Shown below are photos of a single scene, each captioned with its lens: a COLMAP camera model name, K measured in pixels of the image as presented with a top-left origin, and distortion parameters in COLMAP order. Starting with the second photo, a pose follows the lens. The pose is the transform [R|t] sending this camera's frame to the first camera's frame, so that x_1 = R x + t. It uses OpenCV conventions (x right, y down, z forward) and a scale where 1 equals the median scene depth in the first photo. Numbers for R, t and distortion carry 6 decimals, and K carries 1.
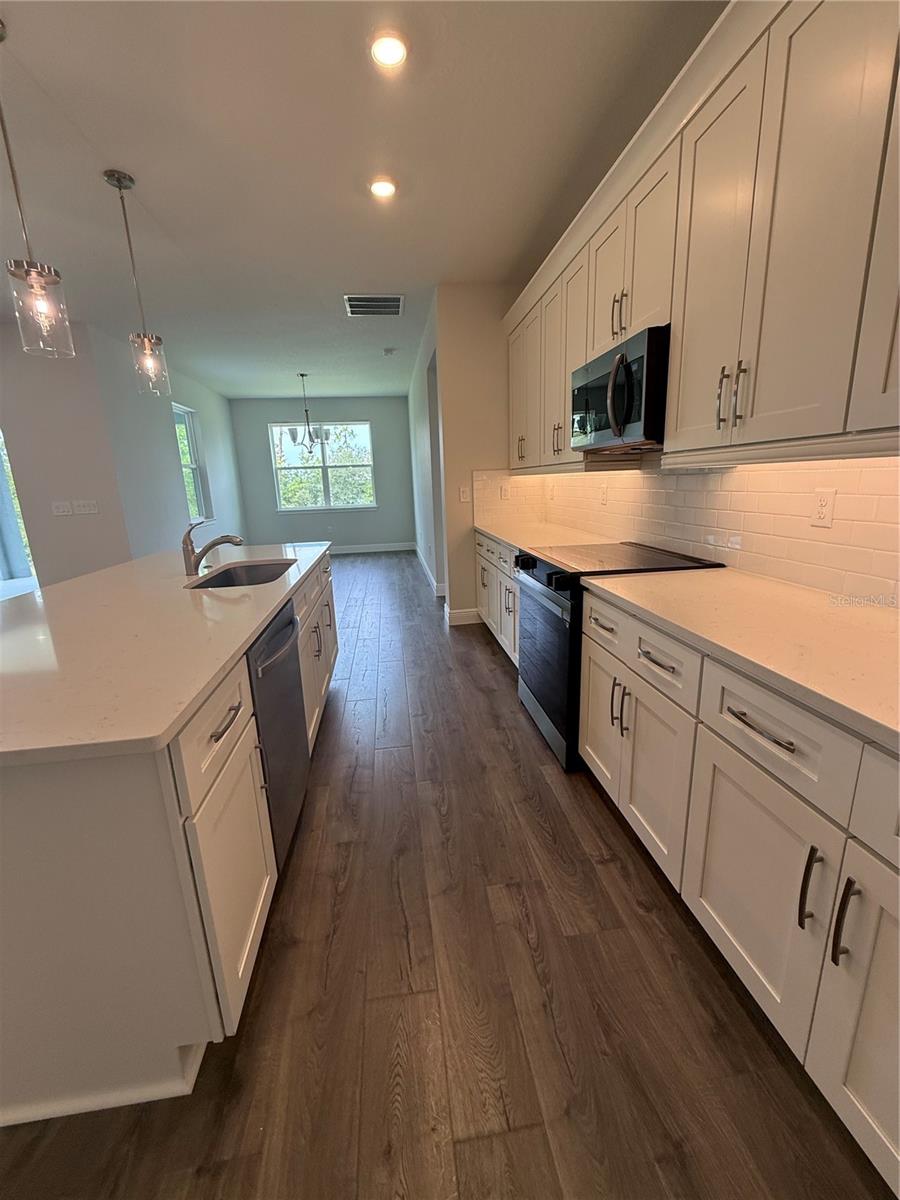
lens RADIAL K [[483.1, 0, 447.3], [0, 483.1, 598.9], [0, 0, 1]] dist [-0.000447, 0.000301]
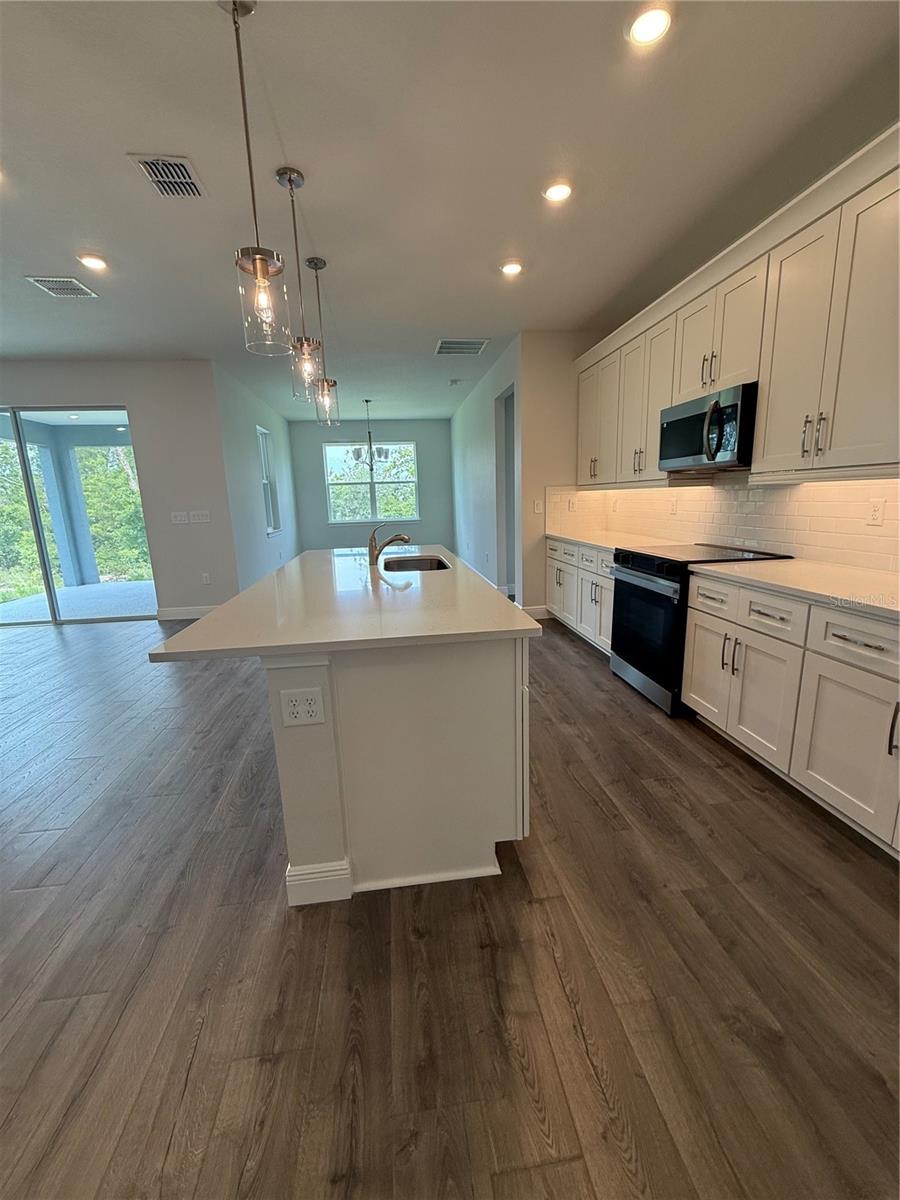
lens RADIAL K [[483.1, 0, 447.2], [0, 483.1, 598.9], [0, 0, 1]] dist [-0.000447, 0.000301]
pose [[0.999989, 0.004580, -0.001018, -0.319669], [-0.004611, 0.999457, -0.032638, 0.079102], [0.000868, 0.032642, 0.999467, -0.275697]]
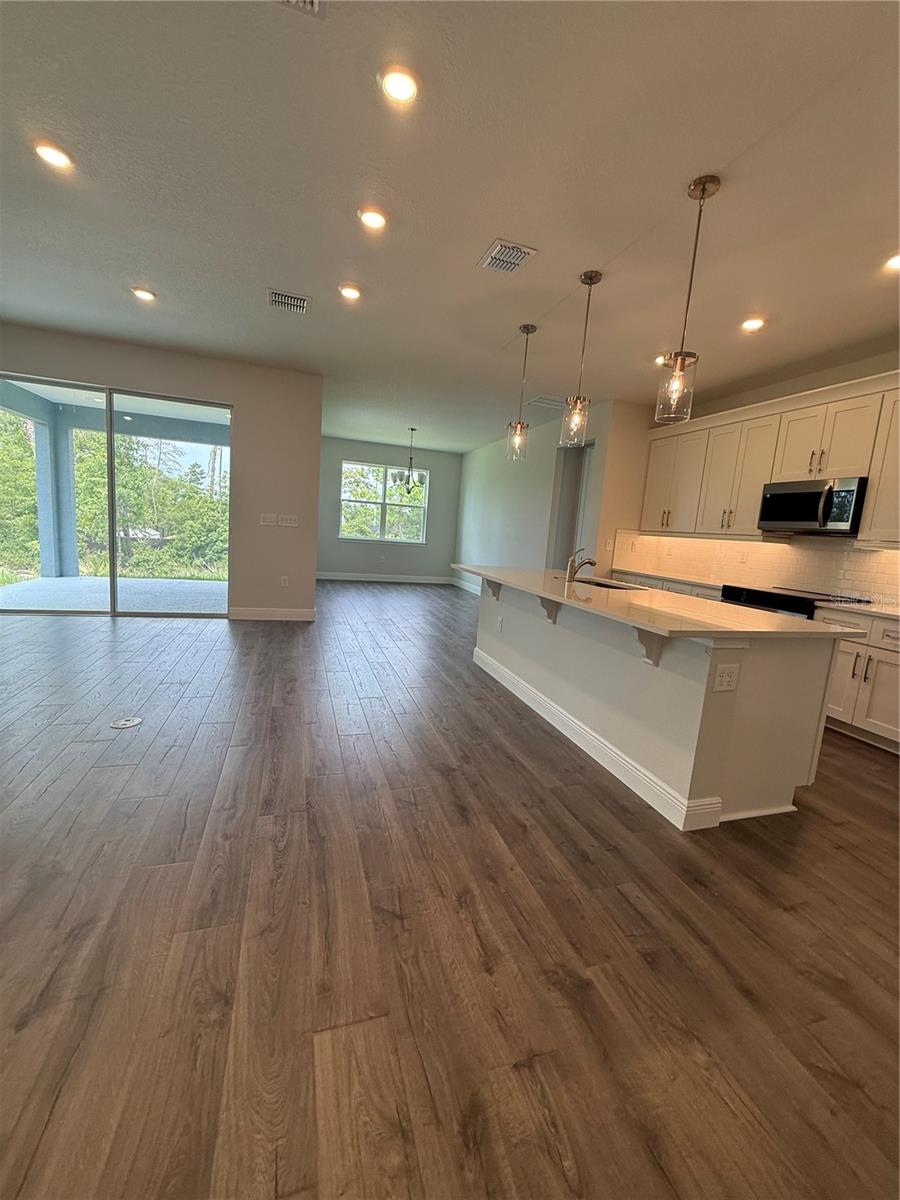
lens RADIAL K [[483.1, 0, 449.3], [0, 483.1, 599.4], [0, 0, 1]] dist [-0.000447, 0.000301]
pose [[0.977361, 0.083200, 0.194535, -1.163708], [-0.065271, 0.993158, -0.096833, 0.174656], [-0.201260, 0.081944, 0.976104, -0.407606]]
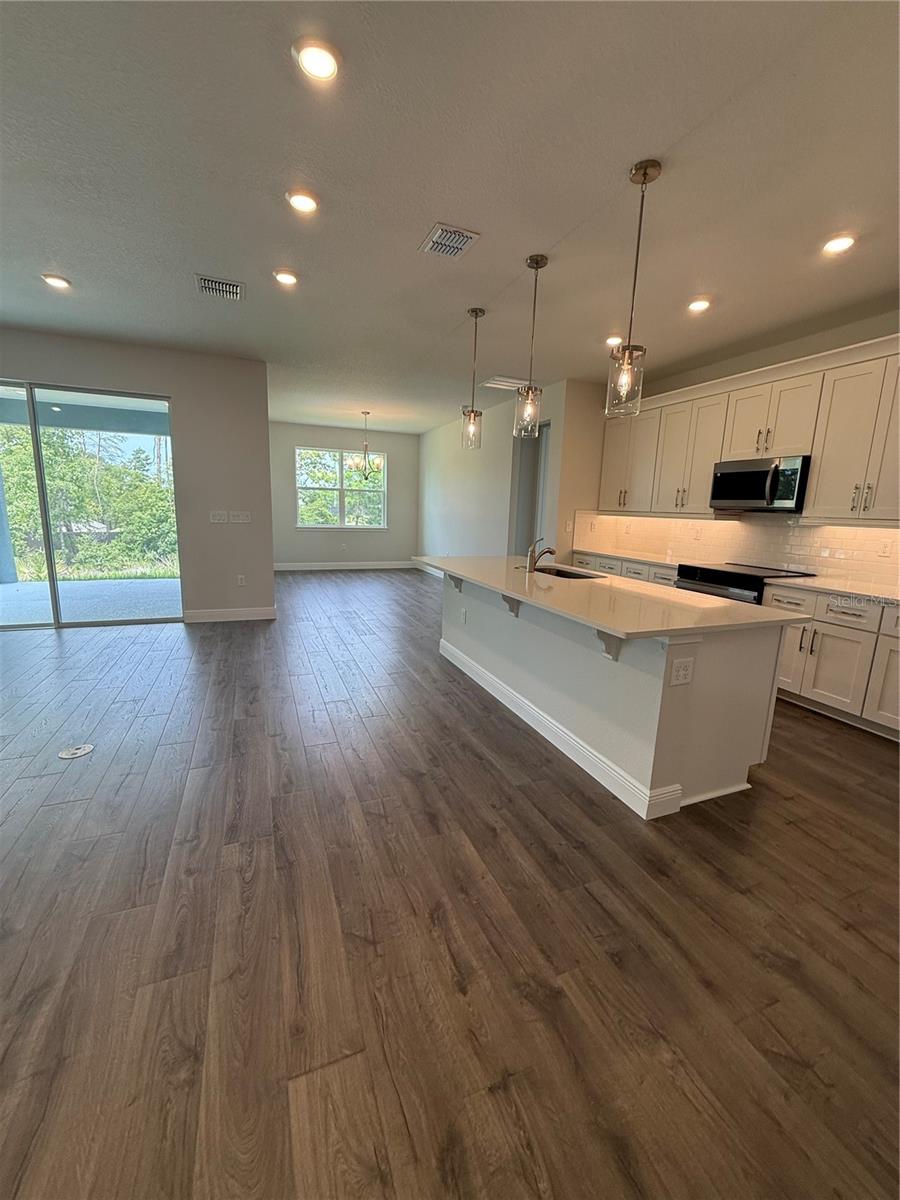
lens RADIAL K [[483.1, 0, 449.7], [0, 483.1, 599.8], [0, 0, 1]] dist [-0.000447, 0.000301]
pose [[0.964679, 0.018142, 0.262804, -1.145814], [-0.005063, 0.998718, -0.050357, 0.113191], [-0.263380, 0.047247, 0.963534, -0.399722]]
